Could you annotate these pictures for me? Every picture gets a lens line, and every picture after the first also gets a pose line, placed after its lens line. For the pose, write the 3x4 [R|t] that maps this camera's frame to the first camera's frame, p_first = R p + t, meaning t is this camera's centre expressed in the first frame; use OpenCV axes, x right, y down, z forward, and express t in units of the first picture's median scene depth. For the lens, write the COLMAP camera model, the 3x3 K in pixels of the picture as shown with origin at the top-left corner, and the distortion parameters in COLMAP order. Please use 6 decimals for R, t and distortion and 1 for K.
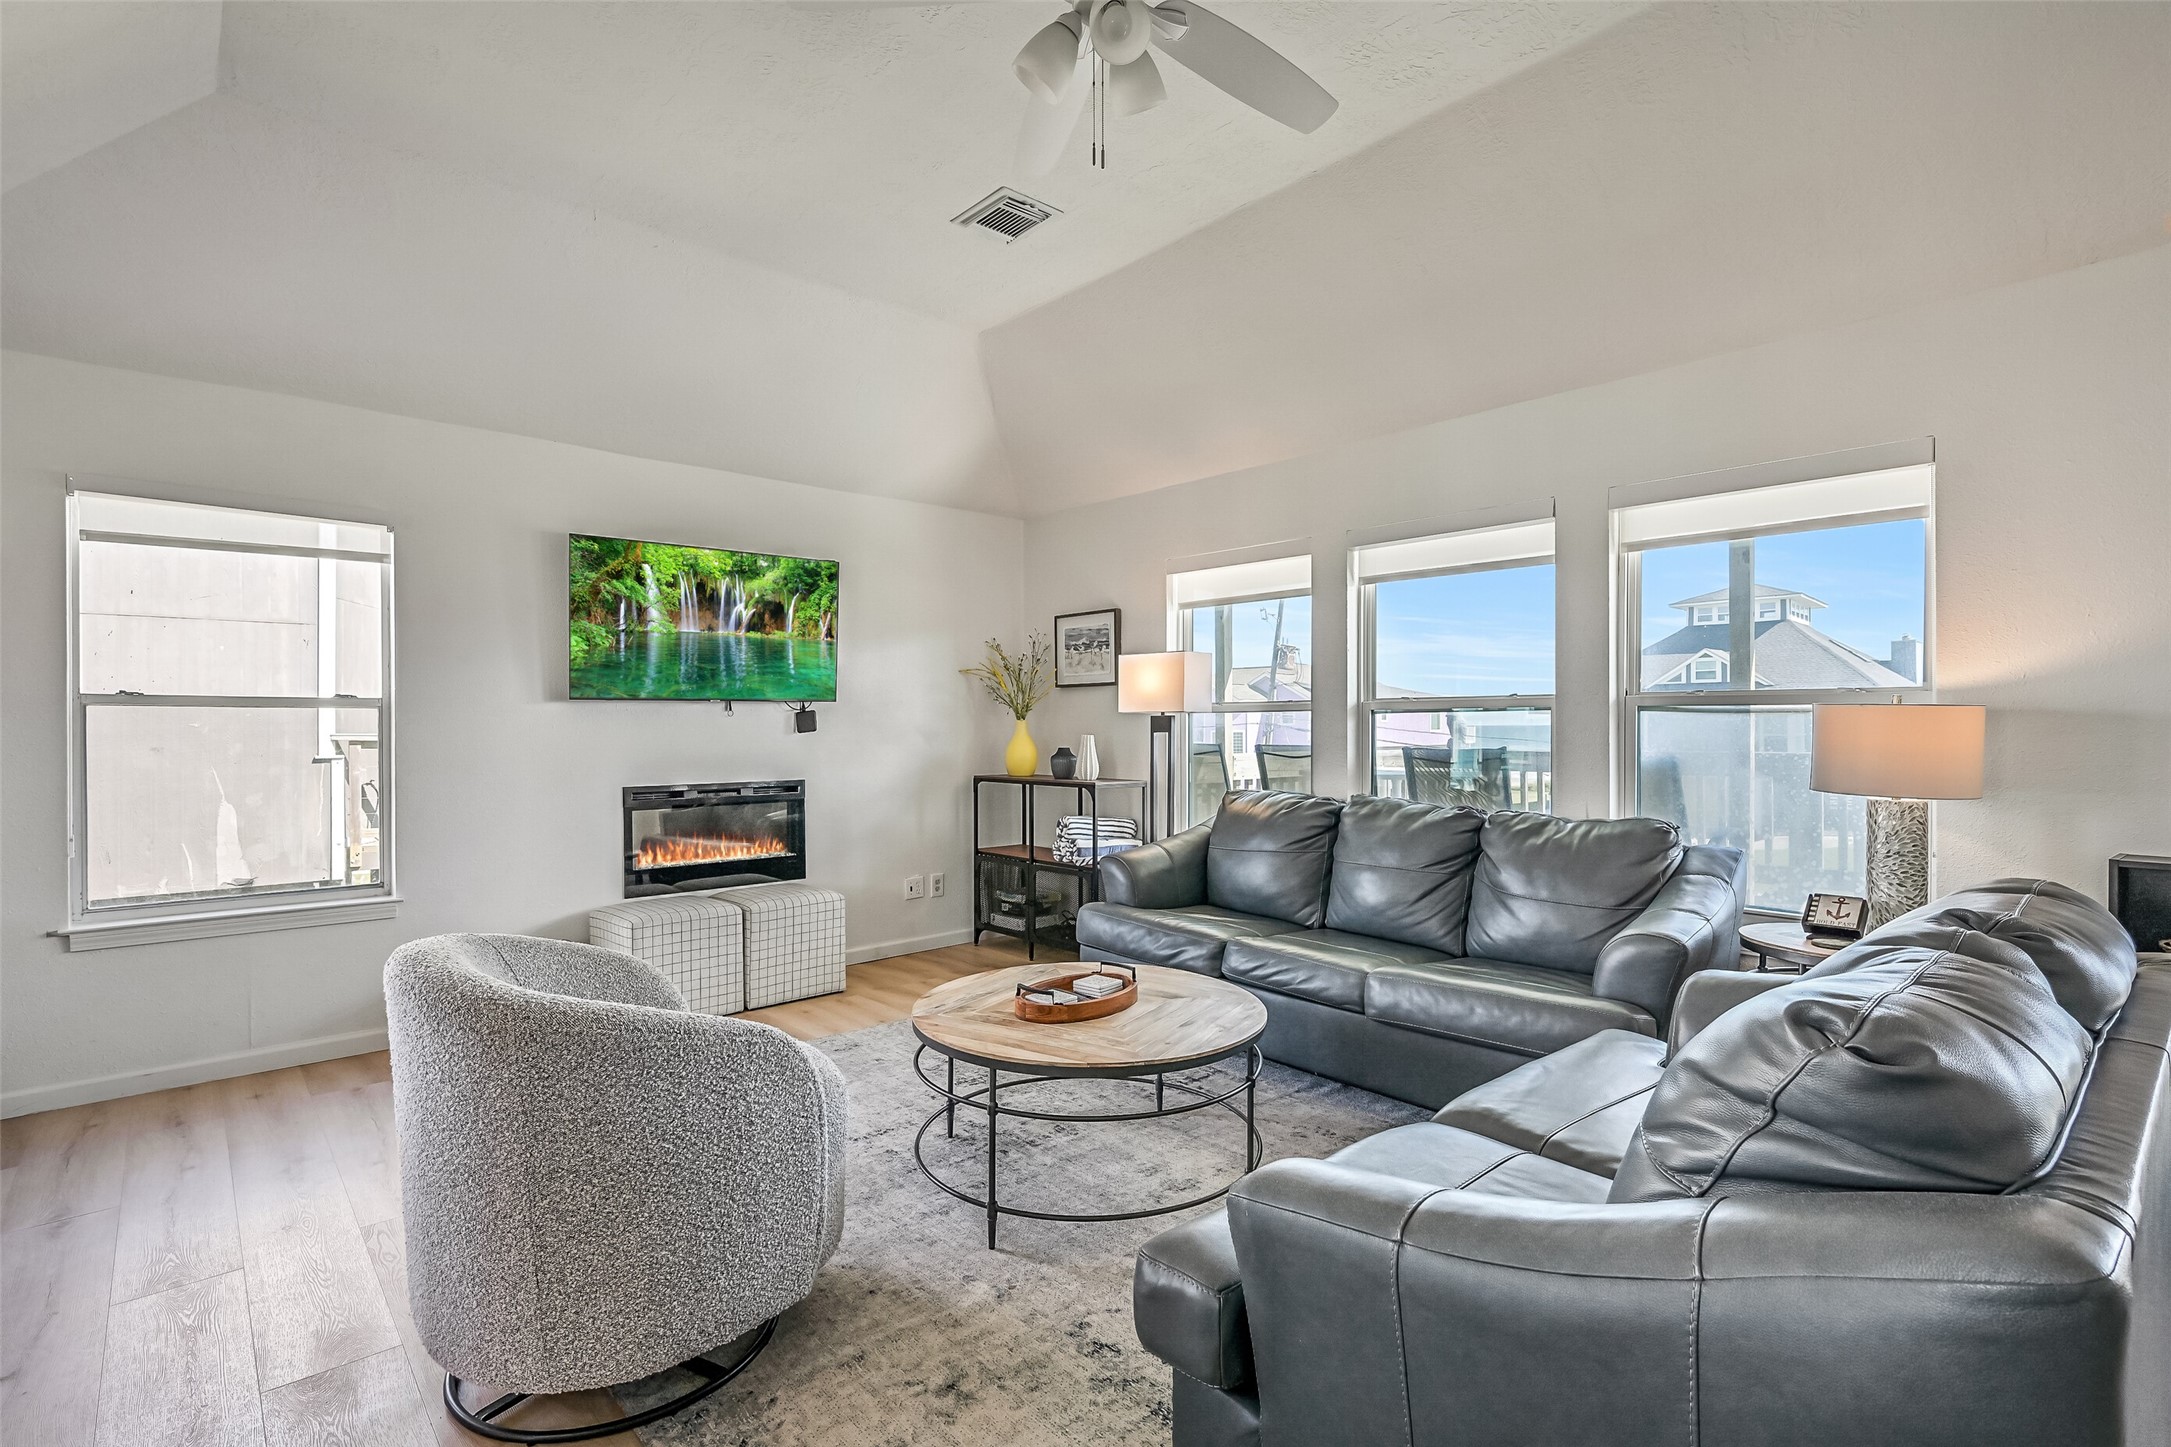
lens RADIAL K [[996.5, 0, 1100.8], [0, 996.5, 769.6], [0, 0, 1]] dist [-0.026476, -0.000093]
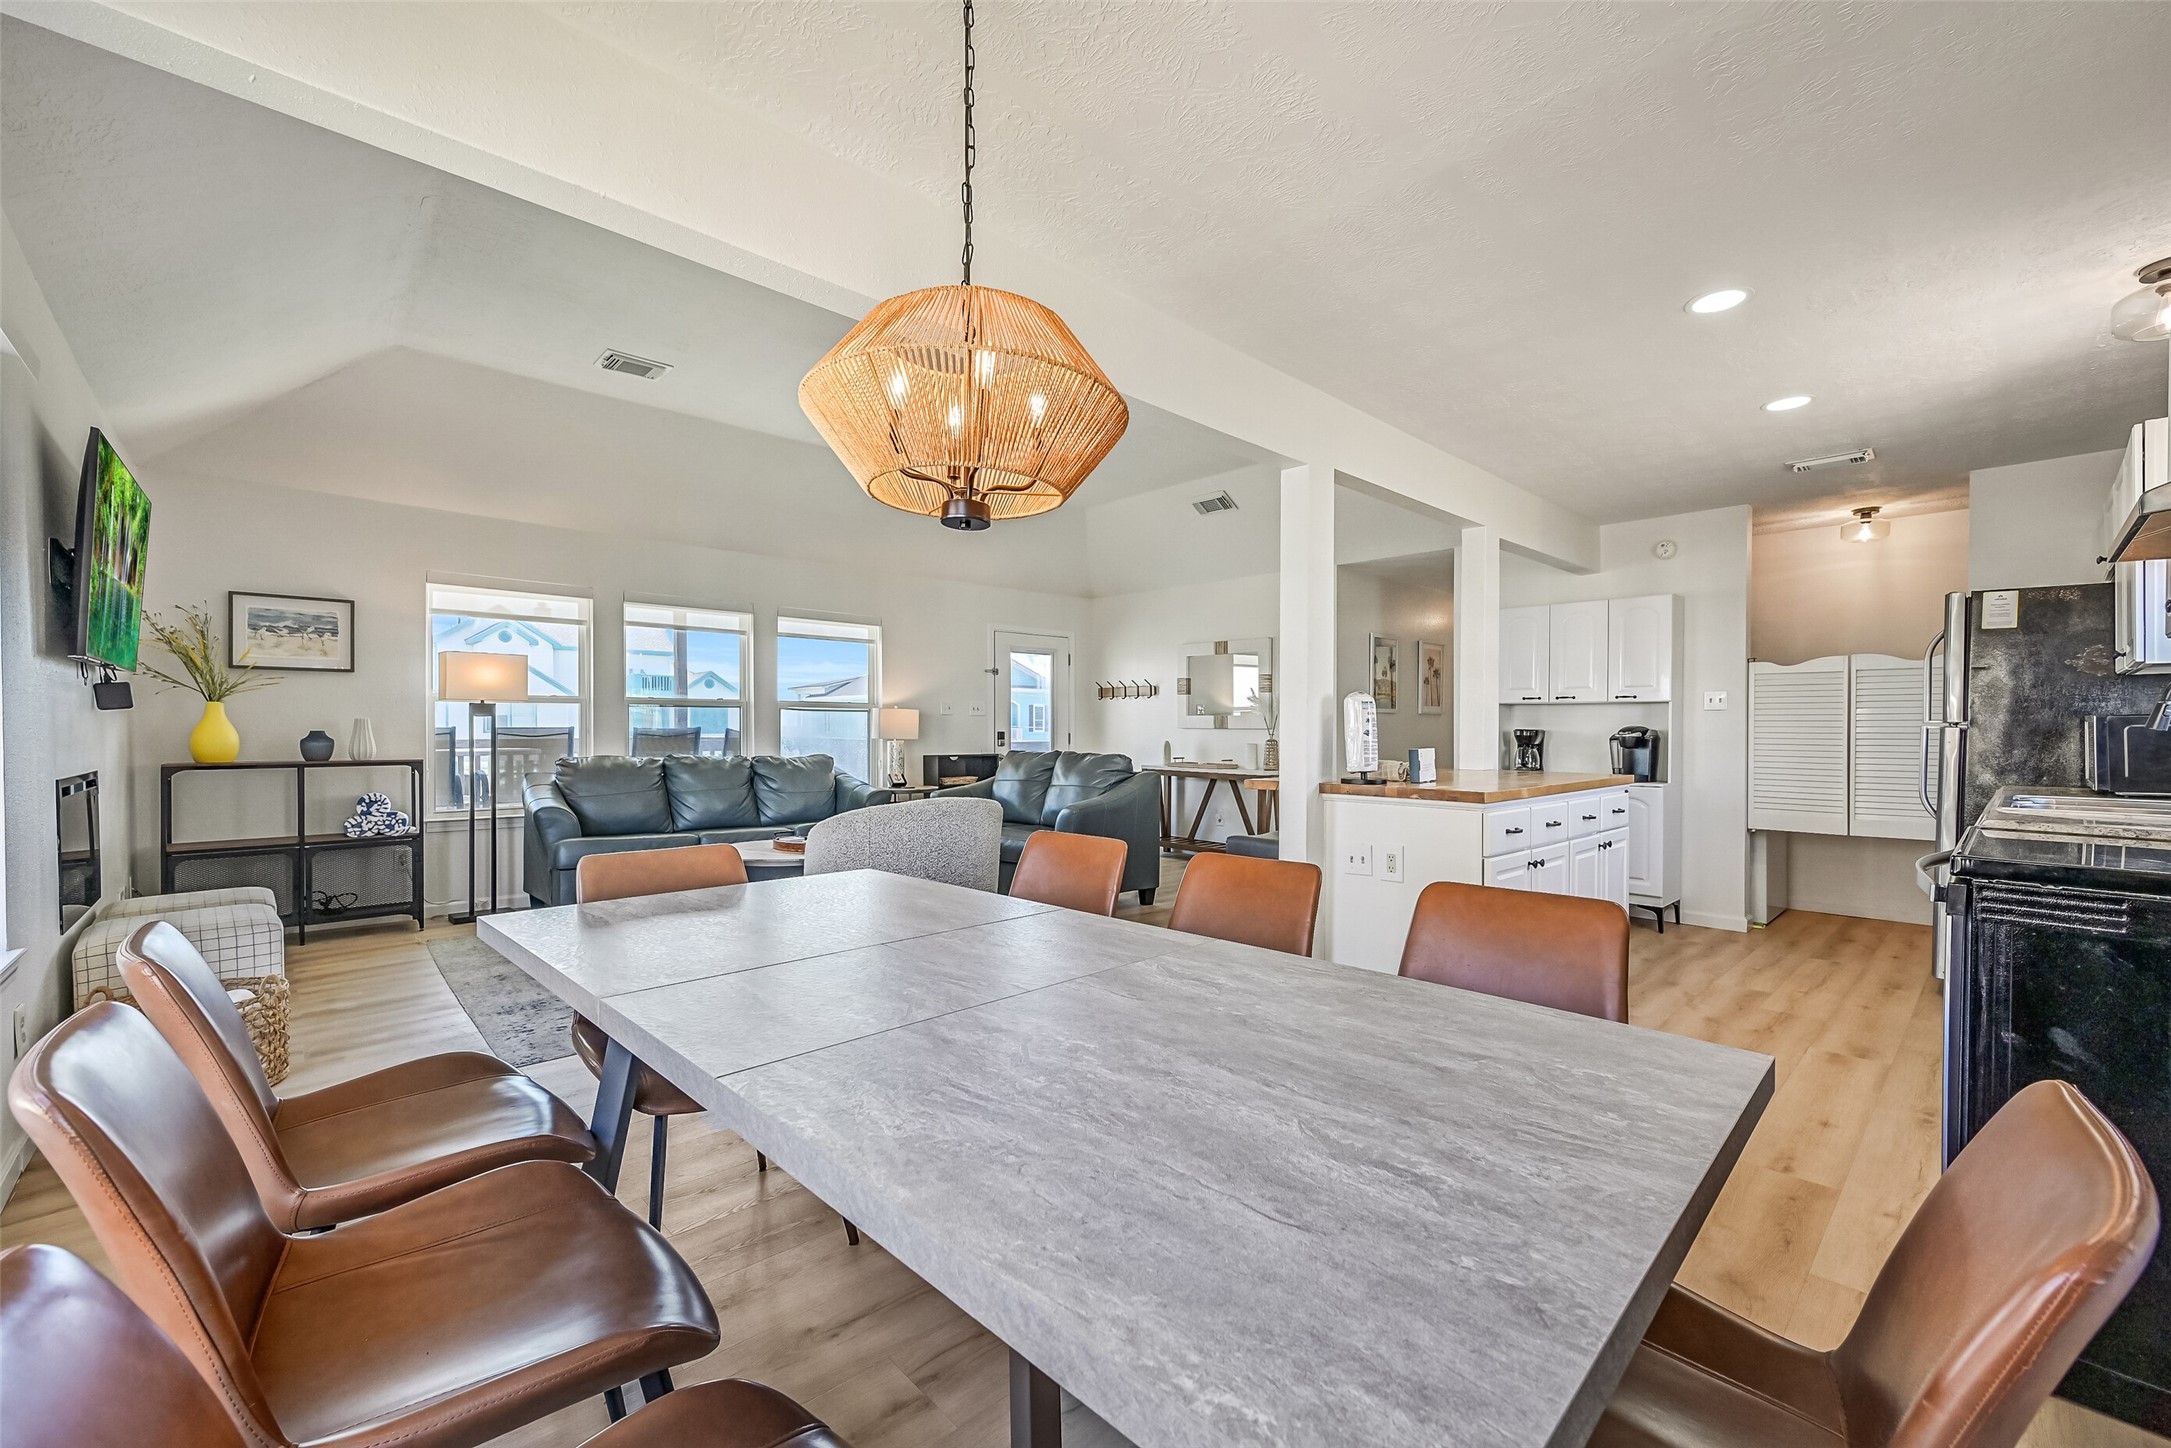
lens RADIAL K [[865.1, 0, 1095.8], [0, 865.1, 725.1], [0, 0, 1]] dist [0.002865, -0.000312]
pose [[-0.015365, 0.001367, 0.999881, -1.084916], [0.040193, 0.999192, -0.000749, 0.006745], [-0.999074, 0.040176, -0.015407, 0.249169]]
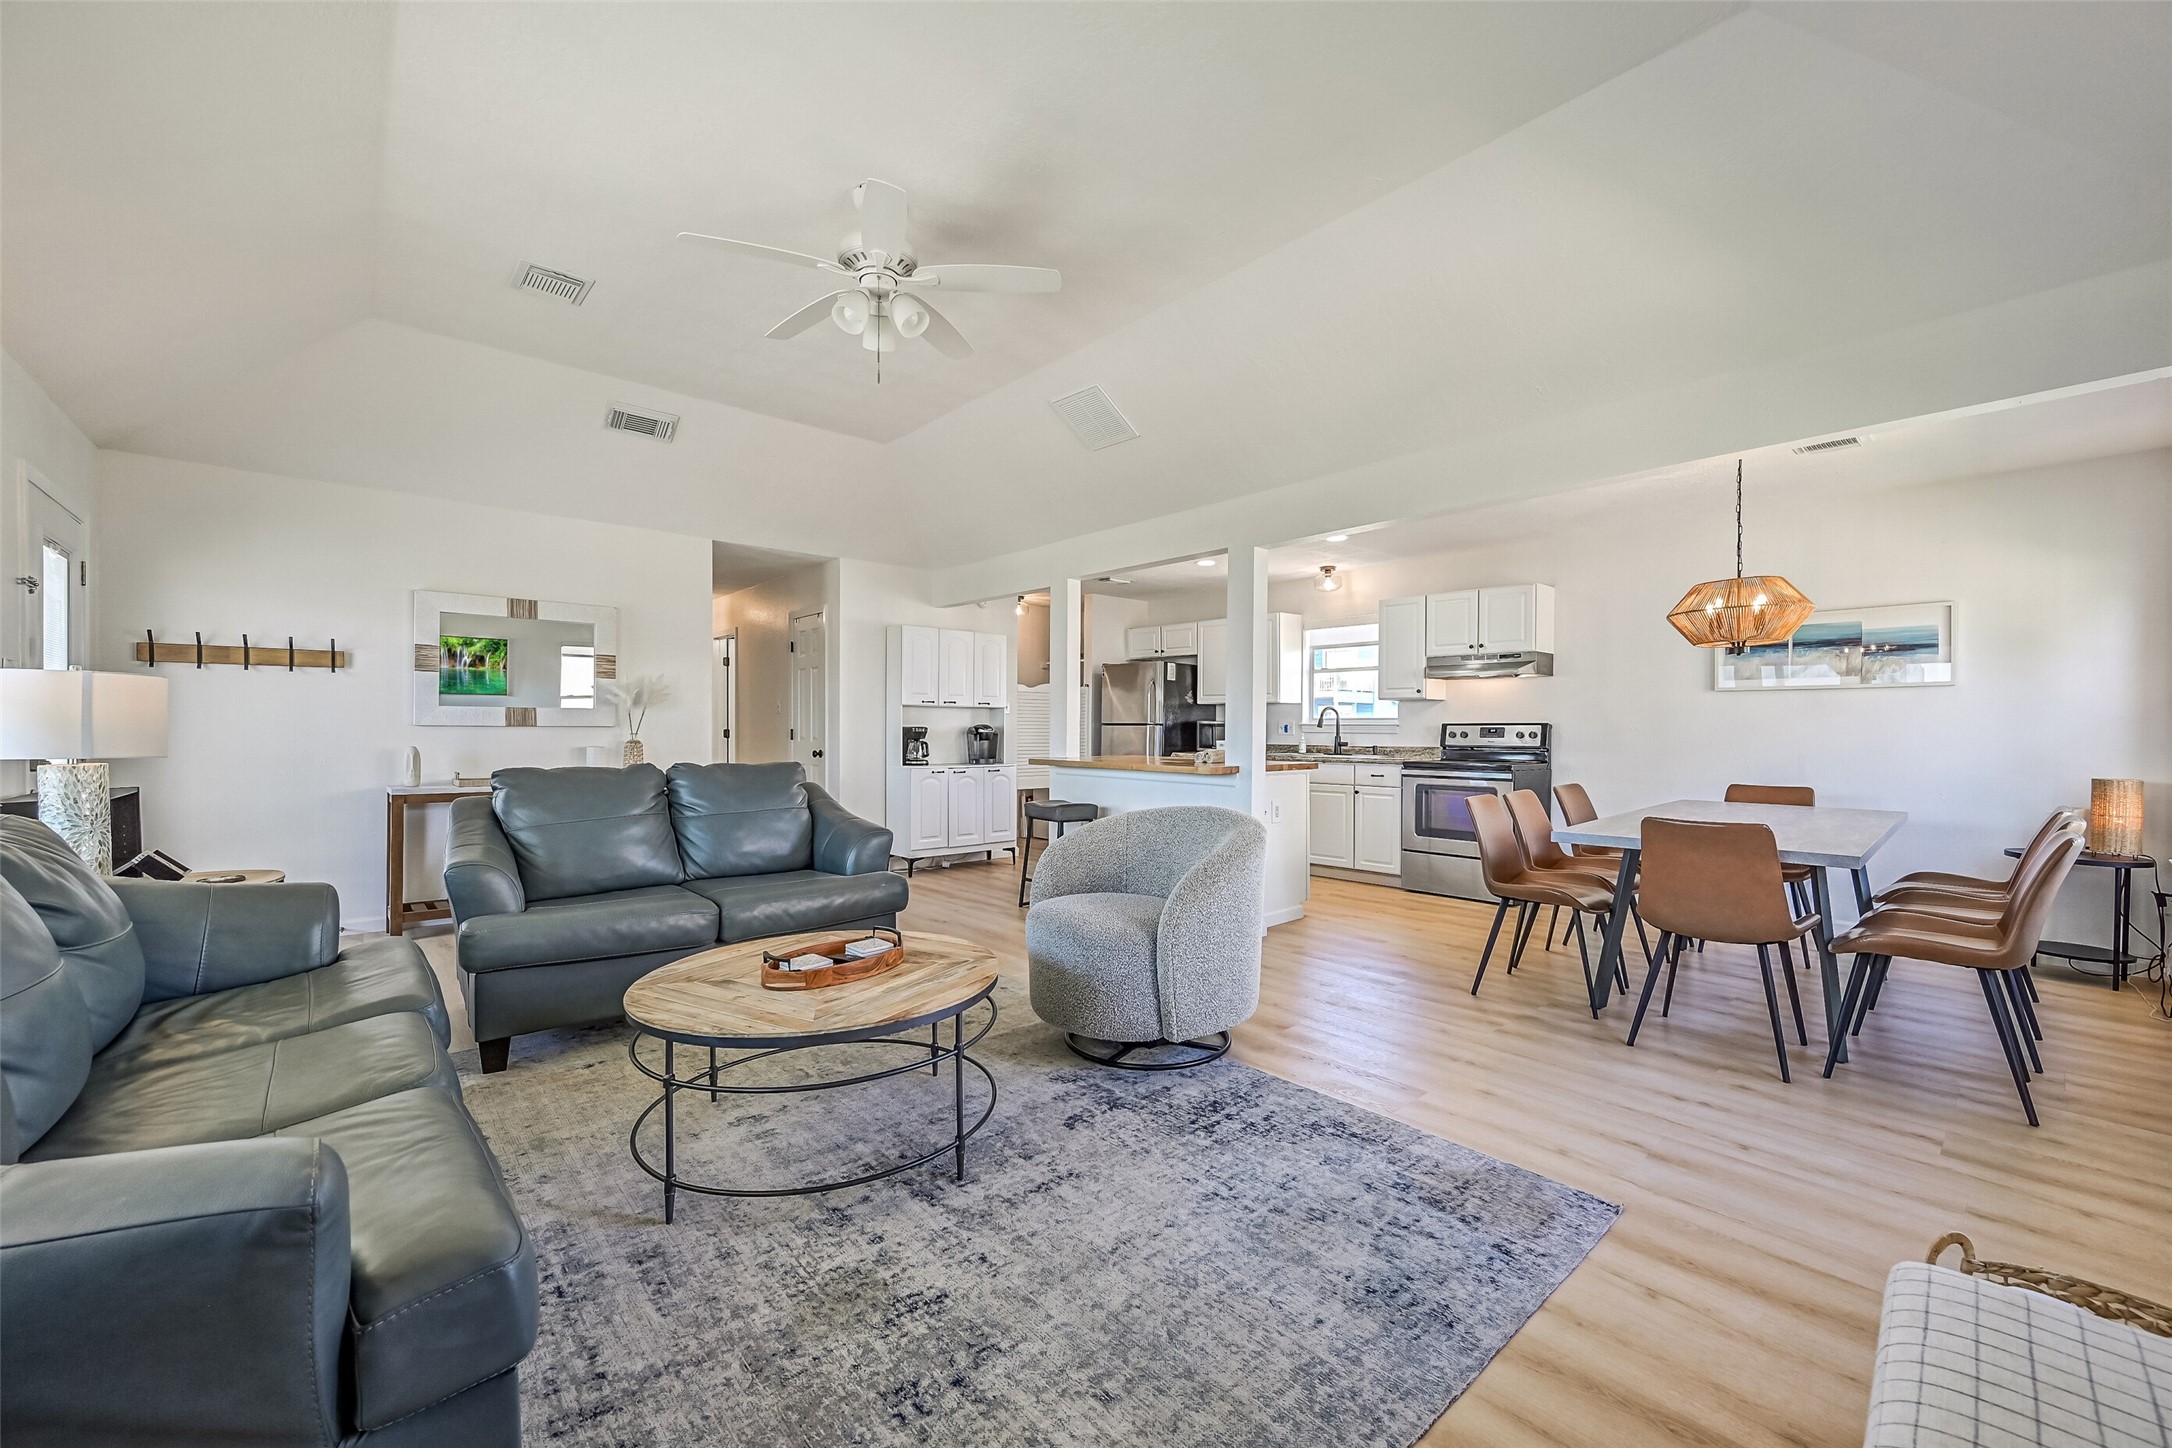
lens RADIAL K [[856.9, 0, 1096.6], [0, 856.9, 729.1], [0, 0, 1]] dist [-0.000683, 0.000074]
pose [[-0.999872, -0.004551, 0.015367, -0.180502], [-0.003854, 0.998974, 0.045116, -0.028553], [-0.015557, 0.045051, -0.998864, 1.116882]]
